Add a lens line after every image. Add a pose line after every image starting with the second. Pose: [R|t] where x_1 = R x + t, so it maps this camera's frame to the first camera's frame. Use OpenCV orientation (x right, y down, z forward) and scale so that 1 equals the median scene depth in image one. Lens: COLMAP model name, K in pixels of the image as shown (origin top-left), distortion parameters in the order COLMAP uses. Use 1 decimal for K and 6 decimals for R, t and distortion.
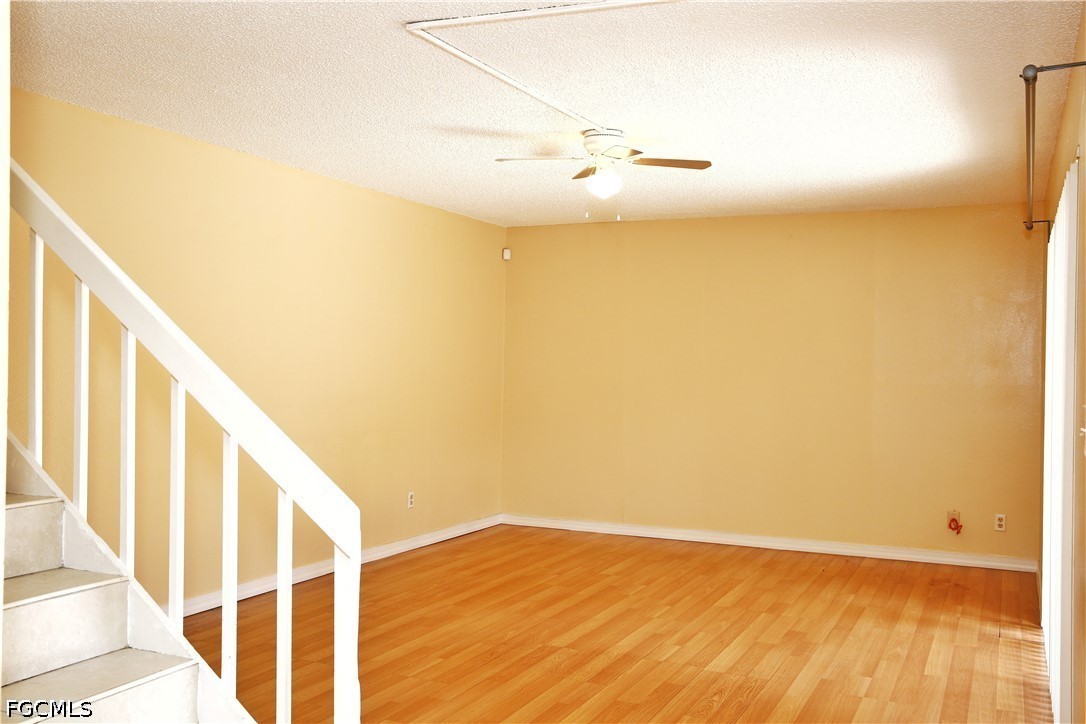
lens RADIAL K [[1028.3, 0, 543.0], [0, 1028.3, 362.0], [0, 0, 1]] dist [-0.035501, 0.126133]
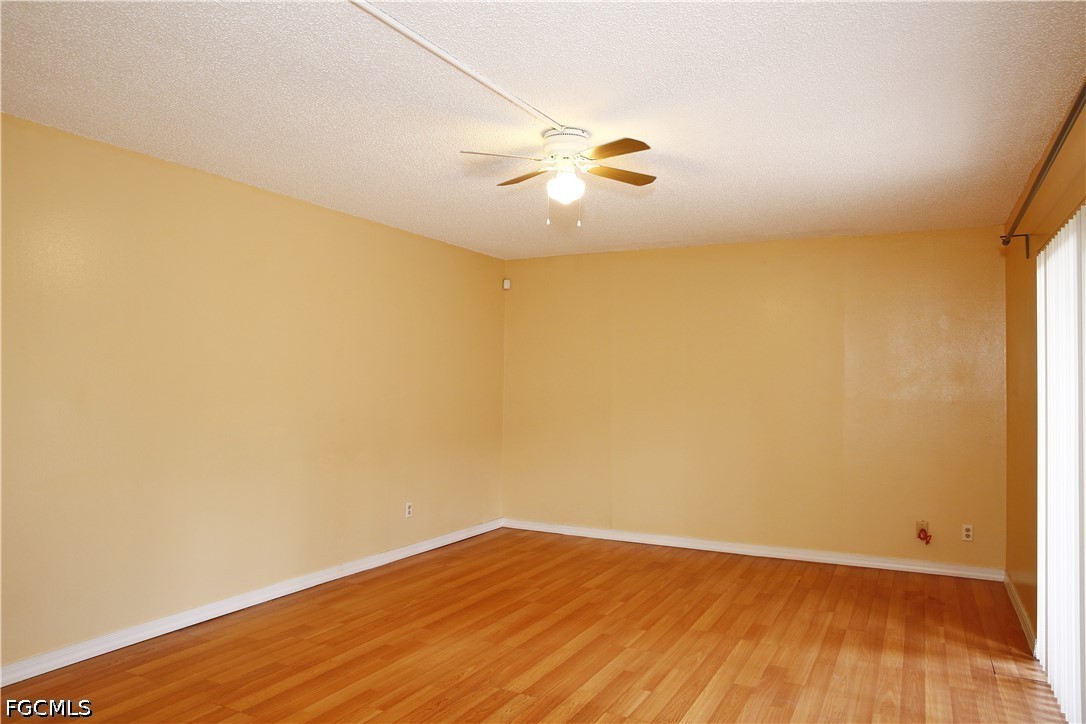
lens RADIAL K [[738.0, 0, 543.6], [0, 738.0, 364.6], [0, 0, 1]] dist [-0.106813, 0.081513]
pose [[0.998768, -0.005116, -0.049362, 0.060935], [0.003980, 0.999726, -0.023084, 0.000928], [0.049466, 0.022860, 0.998514, 0.290912]]
